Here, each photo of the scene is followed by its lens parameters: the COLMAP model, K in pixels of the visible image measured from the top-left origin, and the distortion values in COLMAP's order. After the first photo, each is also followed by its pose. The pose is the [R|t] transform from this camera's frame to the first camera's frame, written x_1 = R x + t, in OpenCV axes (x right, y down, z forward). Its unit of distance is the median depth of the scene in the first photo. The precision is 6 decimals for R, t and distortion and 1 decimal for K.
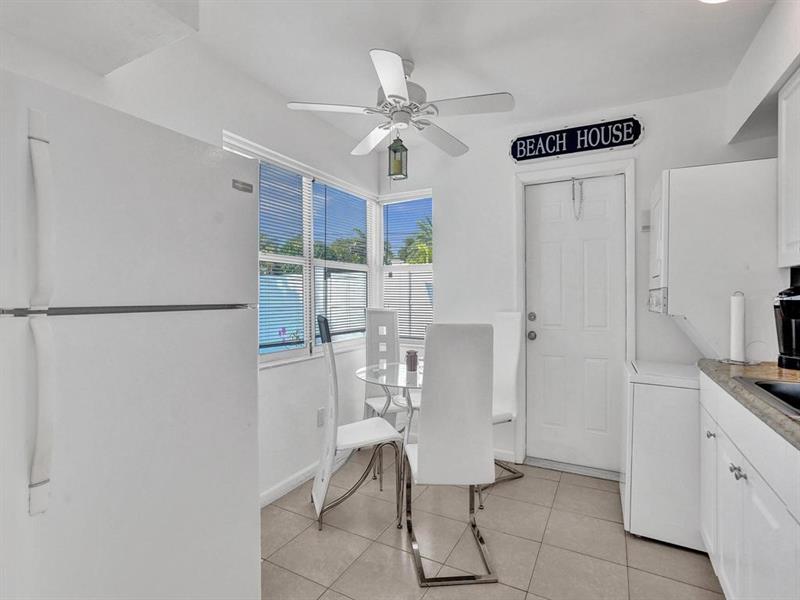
lens RADIAL K [[391.9, 0, 400.7], [0, 391.9, 296.3], [0, 0, 1]] dist [-0.016662, 0.001871]
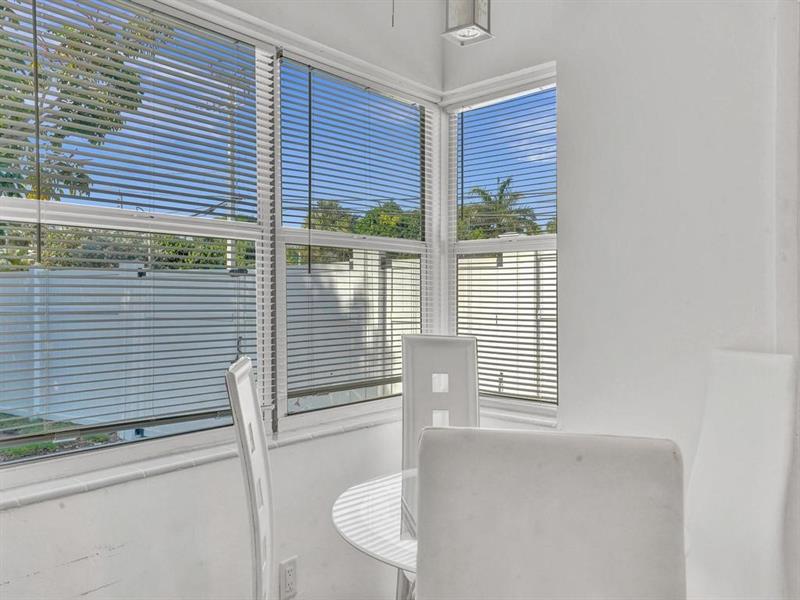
lens RADIAL K [[621.6, 0, 401.4], [0, 621.6, 303.6], [0, 0, 1]] dist [0.096061, 0.001507]
pose [[0.970913, 0.000388, -0.239433, 0.101626], [0.001775, 0.999960, 0.008818, -0.013971], [0.239427, -0.008986, 0.970873, 0.345806]]
